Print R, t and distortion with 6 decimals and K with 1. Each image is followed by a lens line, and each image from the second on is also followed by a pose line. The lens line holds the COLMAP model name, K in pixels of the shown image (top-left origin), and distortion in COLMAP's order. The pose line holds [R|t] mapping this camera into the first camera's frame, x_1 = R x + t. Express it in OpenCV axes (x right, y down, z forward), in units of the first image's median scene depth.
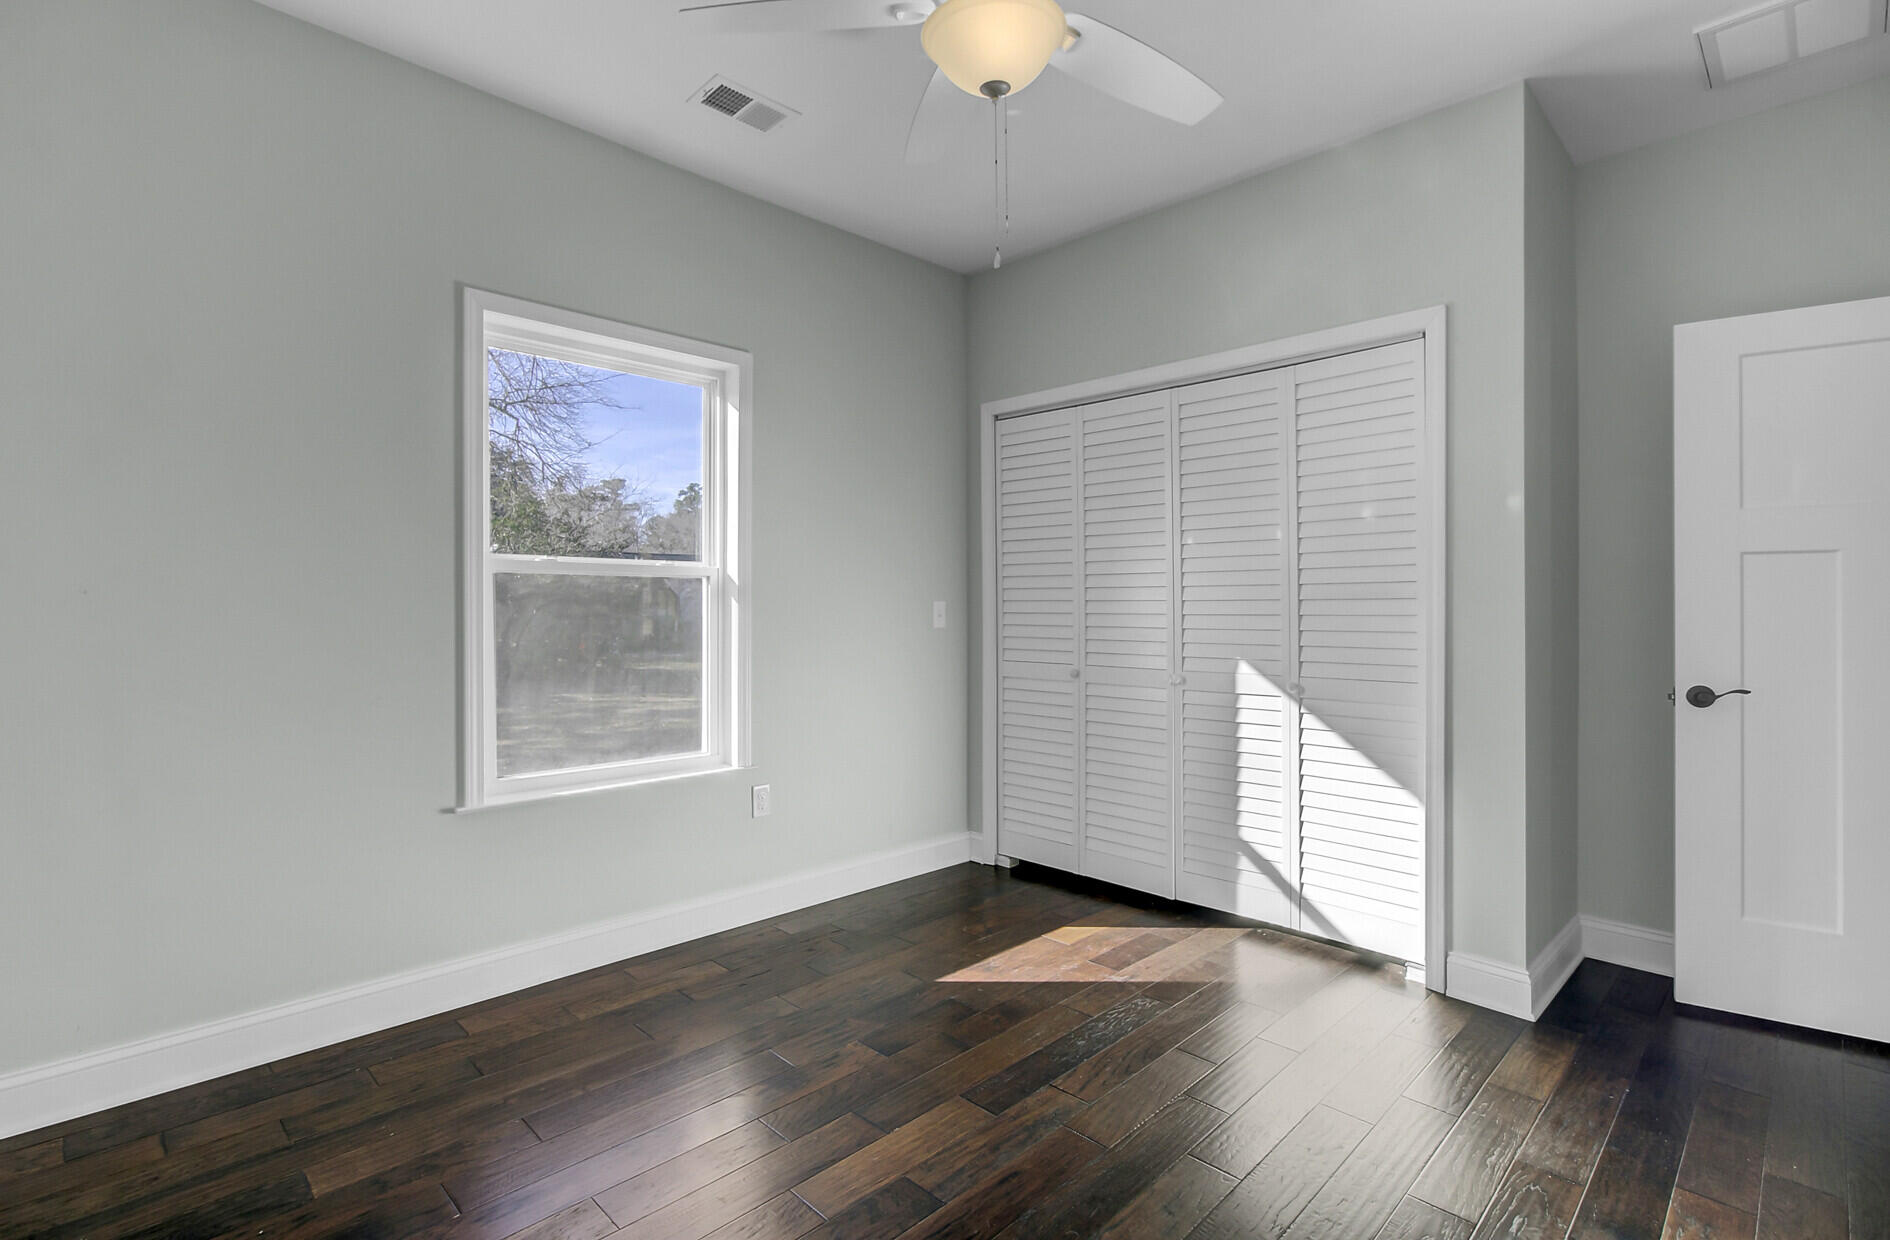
lens RADIAL K [[888.8, 0, 944.5], [0, 888.8, 591.7], [0, 0, 1]] dist [-0.015773, 0.000123]
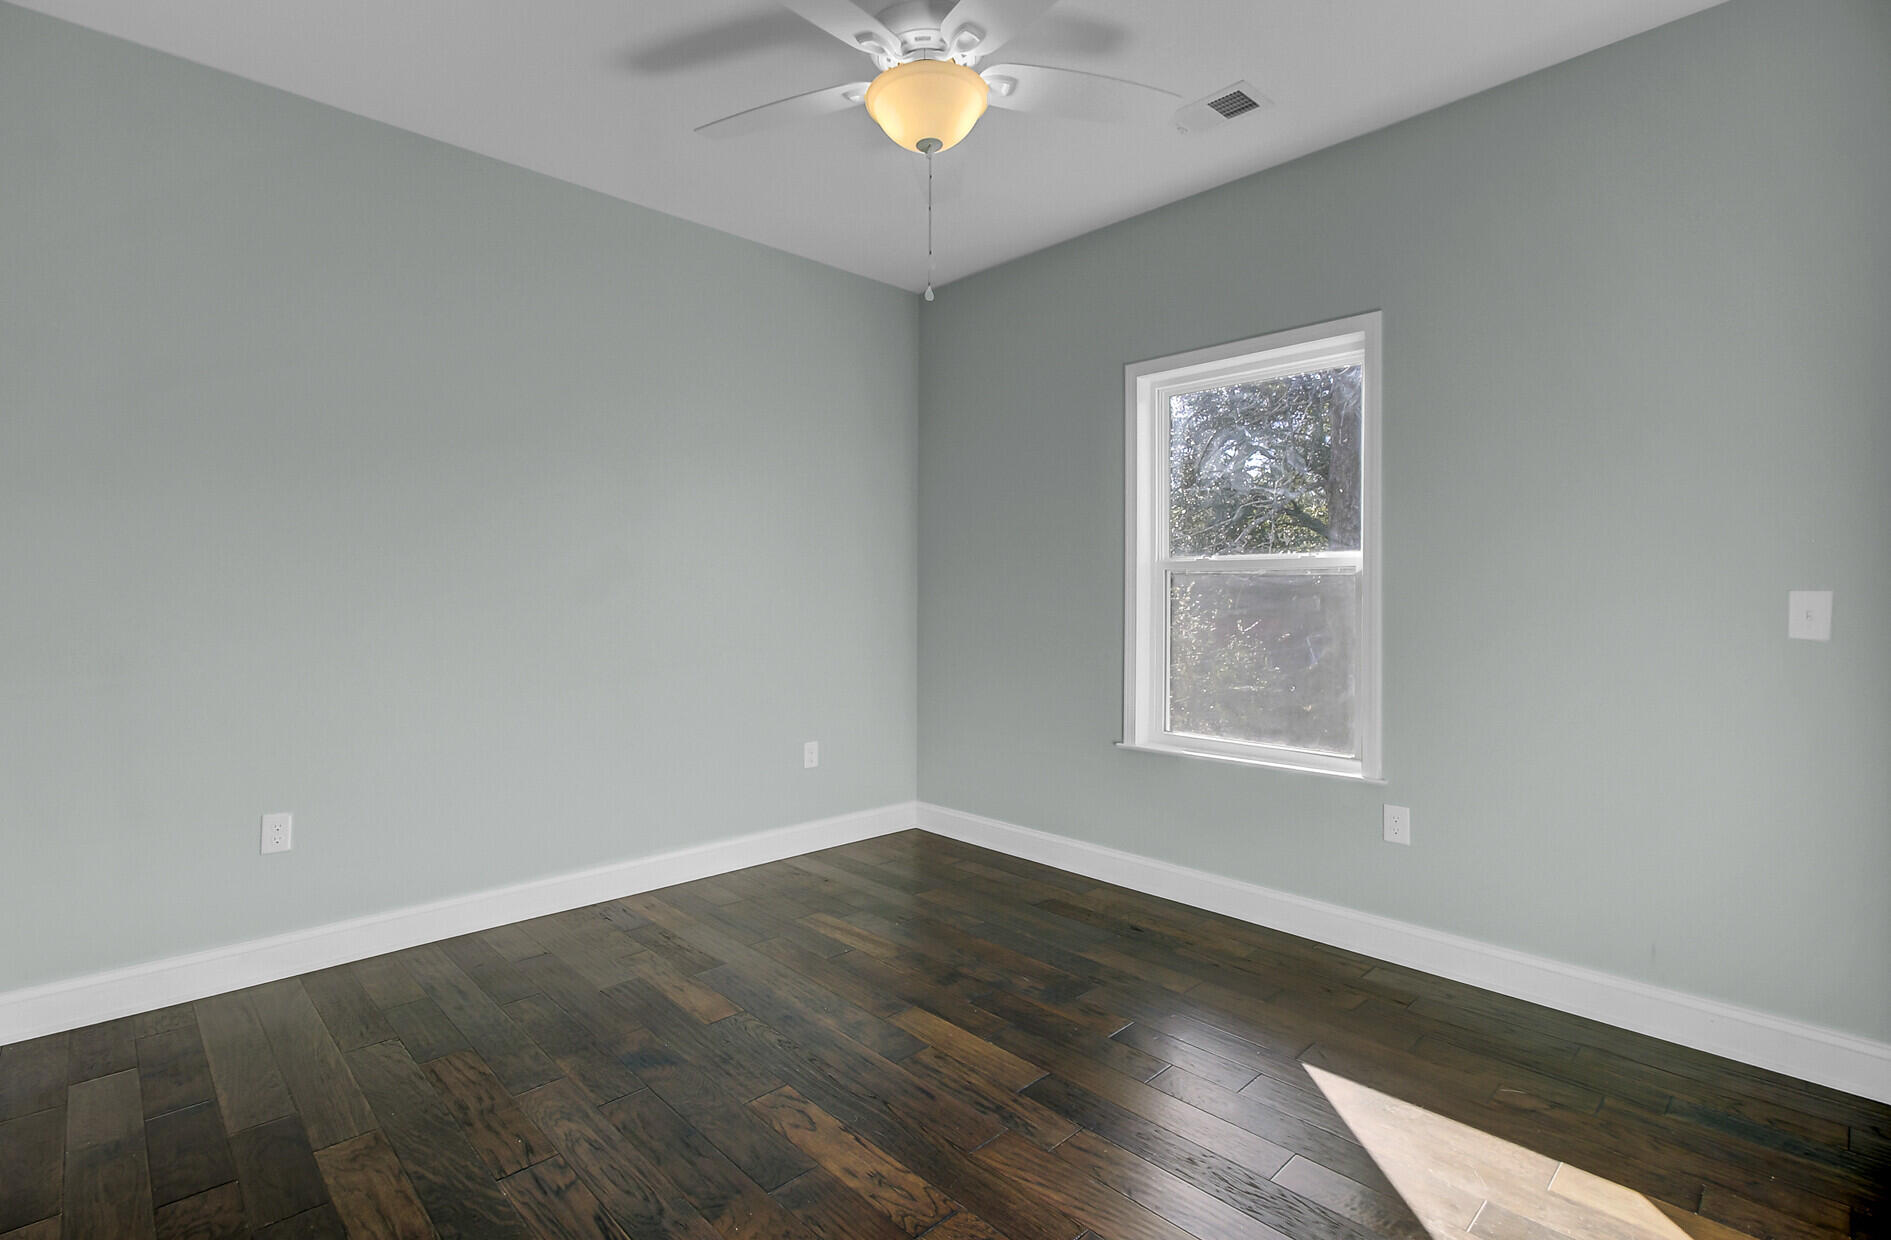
lens RADIAL K [[896.8, 0, 927.6], [0, 896.8, 604.3], [0, 0, 1]] dist [-0.002148, -0.000210]
pose [[-0.036173, 0.005760, -0.999329, 0.850938], [0.009602, 0.999939, 0.005416, 0.014119], [0.999299, -0.009399, -0.036226, 0.722980]]
